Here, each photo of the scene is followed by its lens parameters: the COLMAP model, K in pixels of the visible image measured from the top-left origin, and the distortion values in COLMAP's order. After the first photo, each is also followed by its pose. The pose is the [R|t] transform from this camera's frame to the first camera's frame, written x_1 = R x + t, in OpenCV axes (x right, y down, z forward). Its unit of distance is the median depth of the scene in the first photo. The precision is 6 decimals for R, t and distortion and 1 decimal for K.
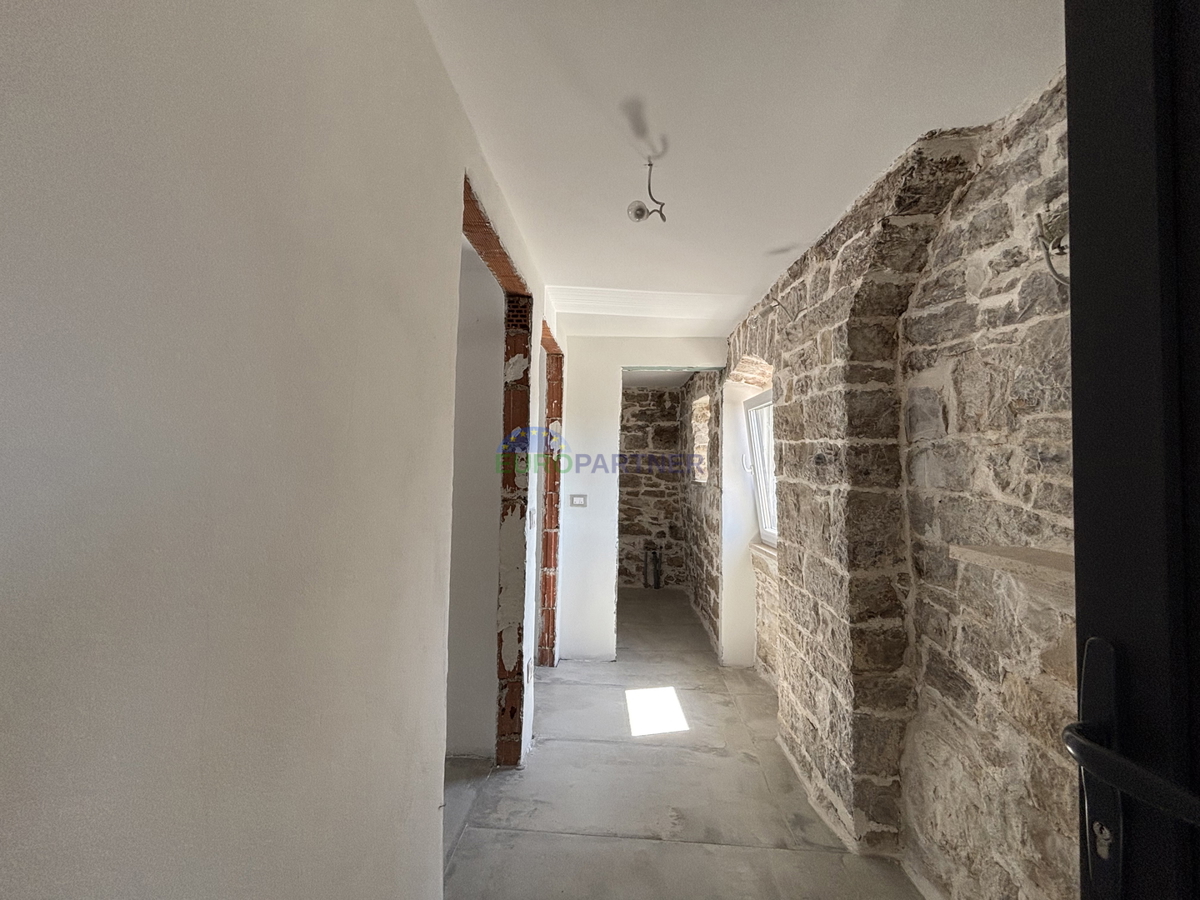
lens RADIAL K [[481.5, 0, 598.1], [0, 481.5, 446.3], [0, 0, 1]] dist [-0.003322, -0.000833]
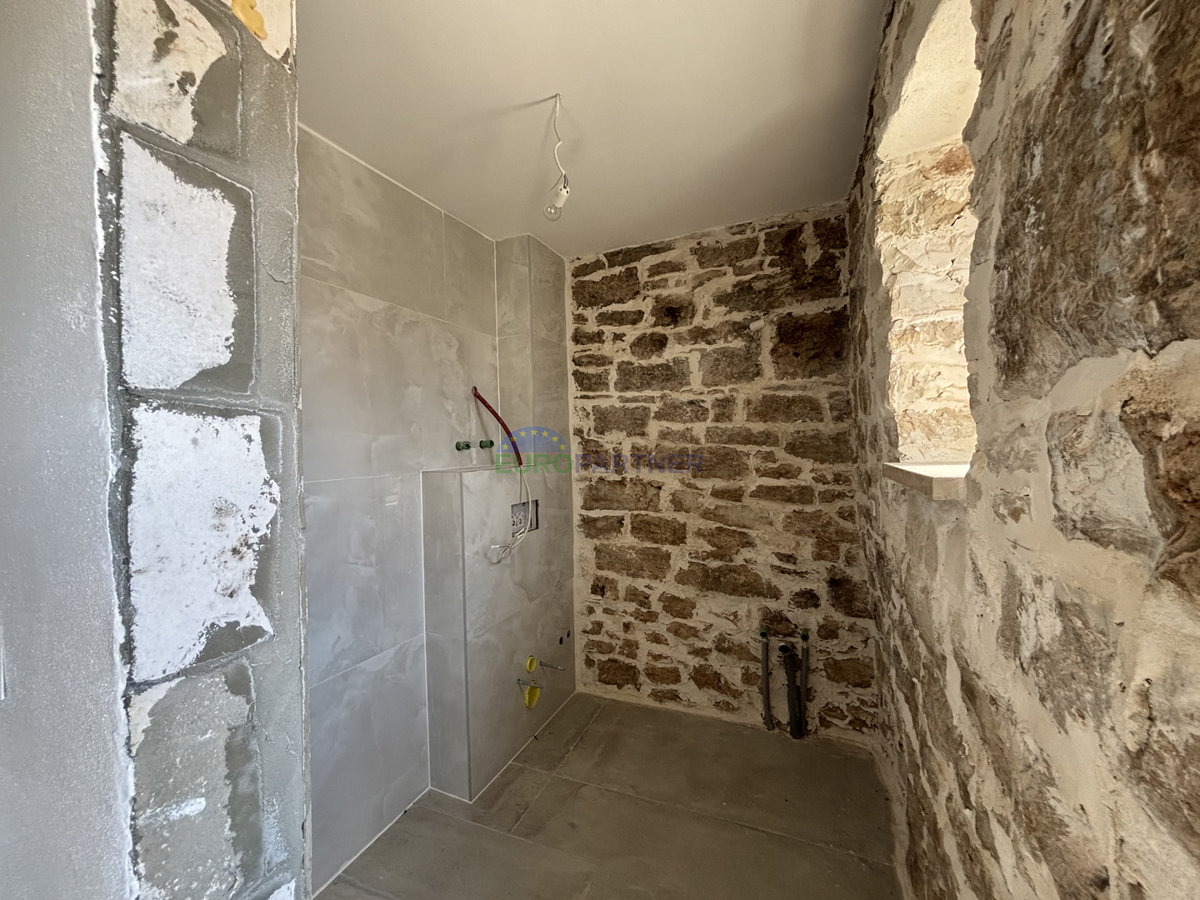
lens RADIAL K [[481.5, 0, 602.4], [0, 481.5, 450.0], [0, 0, 1]] dist [-0.003322, -0.000833]
pose [[0.930902, -0.036736, -0.363416, 0.123406], [0.058154, 0.997145, 0.048167, 0.035470], [0.360609, -0.065973, 0.930381, 0.587607]]
